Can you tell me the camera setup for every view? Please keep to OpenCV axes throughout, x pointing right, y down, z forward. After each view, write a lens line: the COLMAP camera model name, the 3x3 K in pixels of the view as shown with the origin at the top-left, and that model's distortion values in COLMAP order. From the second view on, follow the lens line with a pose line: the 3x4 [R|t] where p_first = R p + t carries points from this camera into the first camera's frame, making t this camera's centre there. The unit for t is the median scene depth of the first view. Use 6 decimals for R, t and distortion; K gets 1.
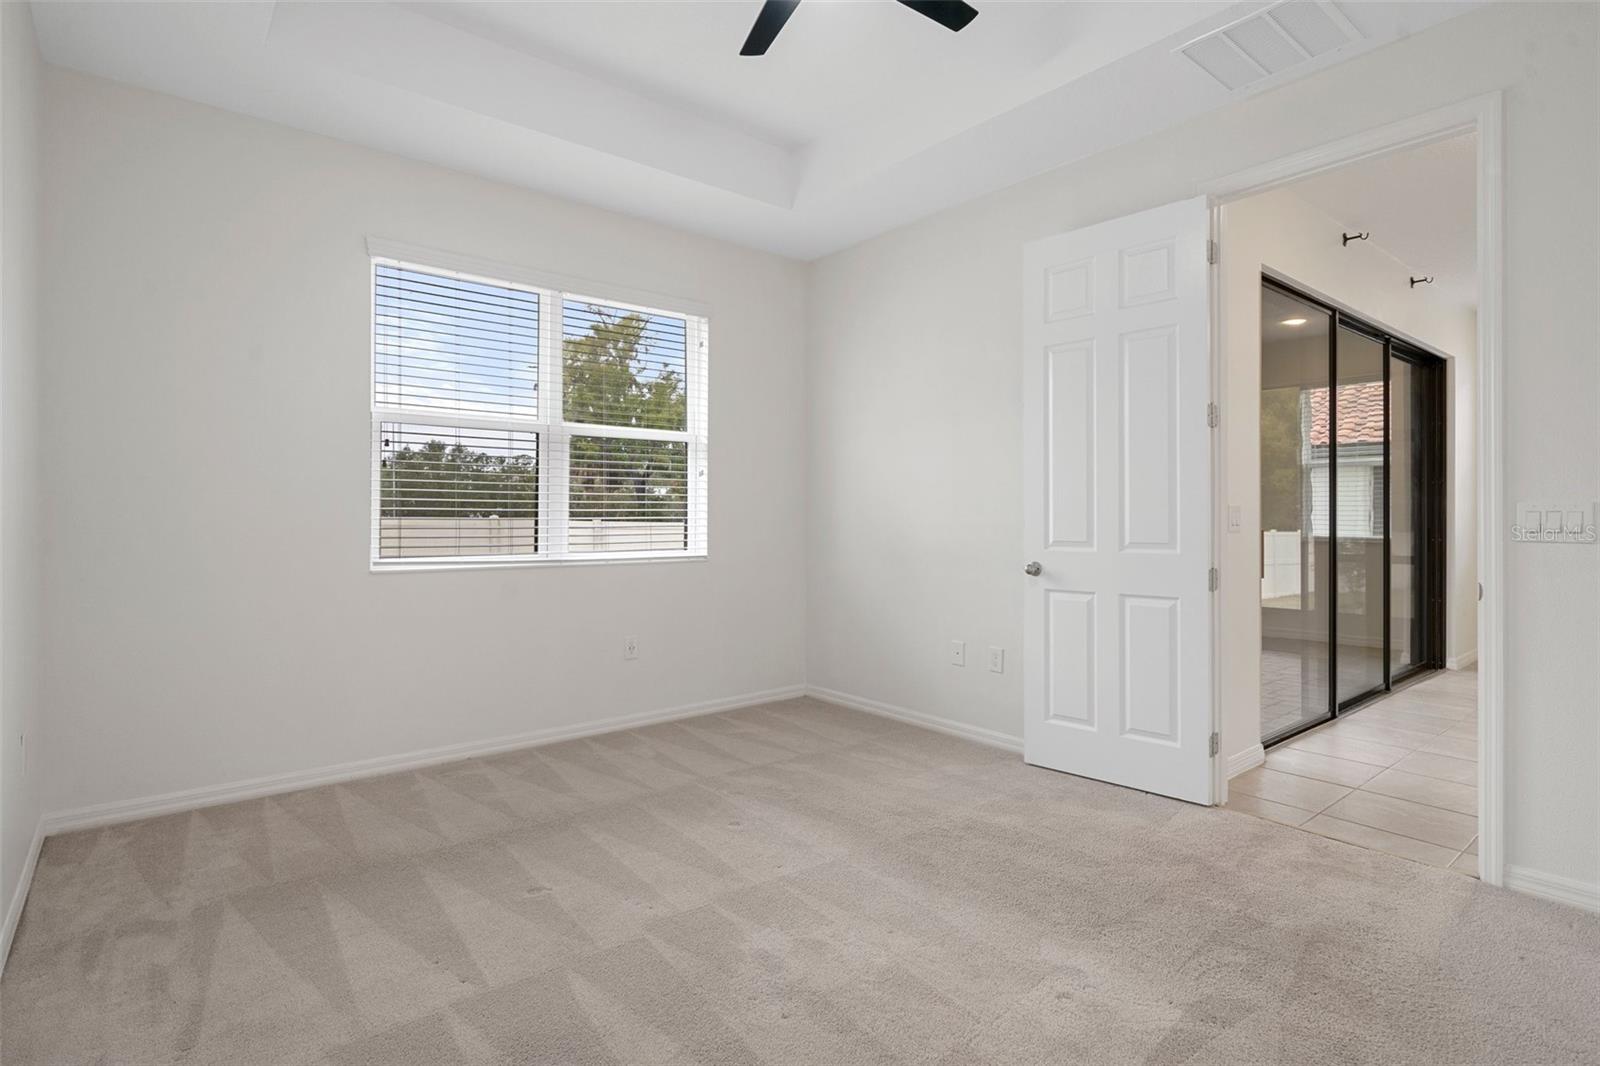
lens RADIAL K [[784.1, 0, 799.2], [0, 784.1, 520.9], [0, 0, 1]] dist [0.000966, -0.000560]
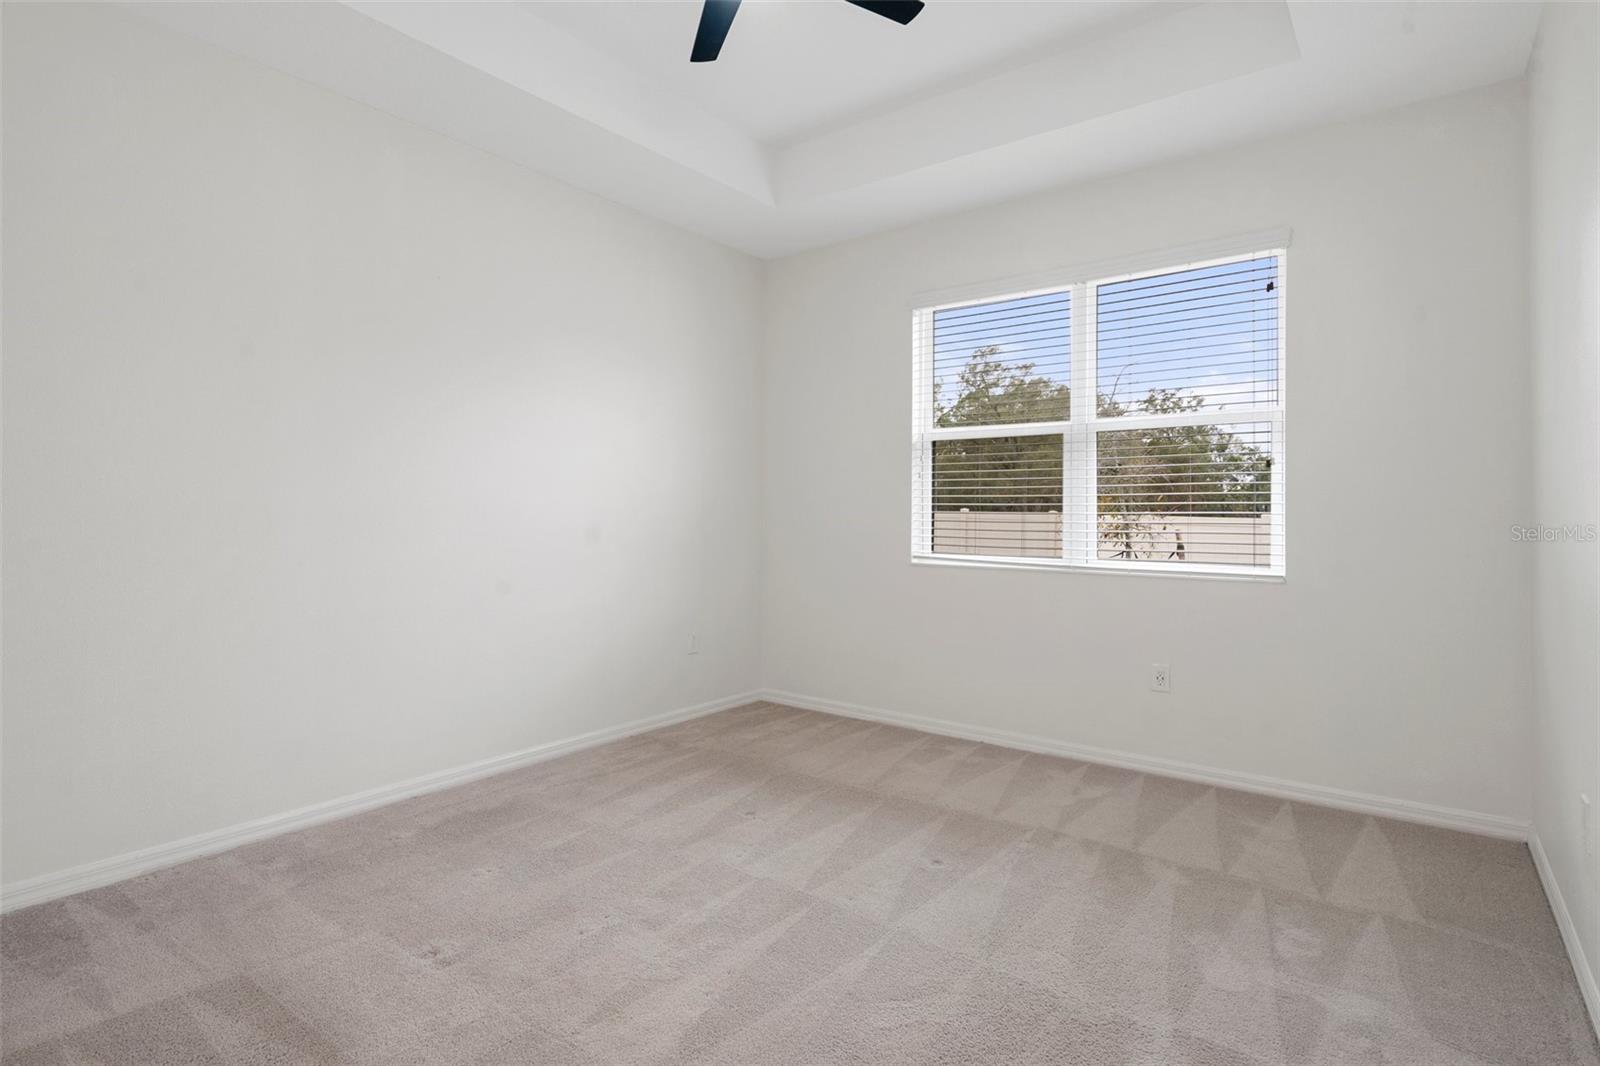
lens RADIAL K [[784.1, 0, 799.2], [0, 784.1, 520.9], [0, 0, 1]] dist [0.000966, -0.000560]
pose [[0.253425, 0.004812, -0.967343, 0.603221], [-0.013141, 0.999912, 0.001531, -0.002551], [0.967266, 0.012324, 0.253466, 0.501994]]
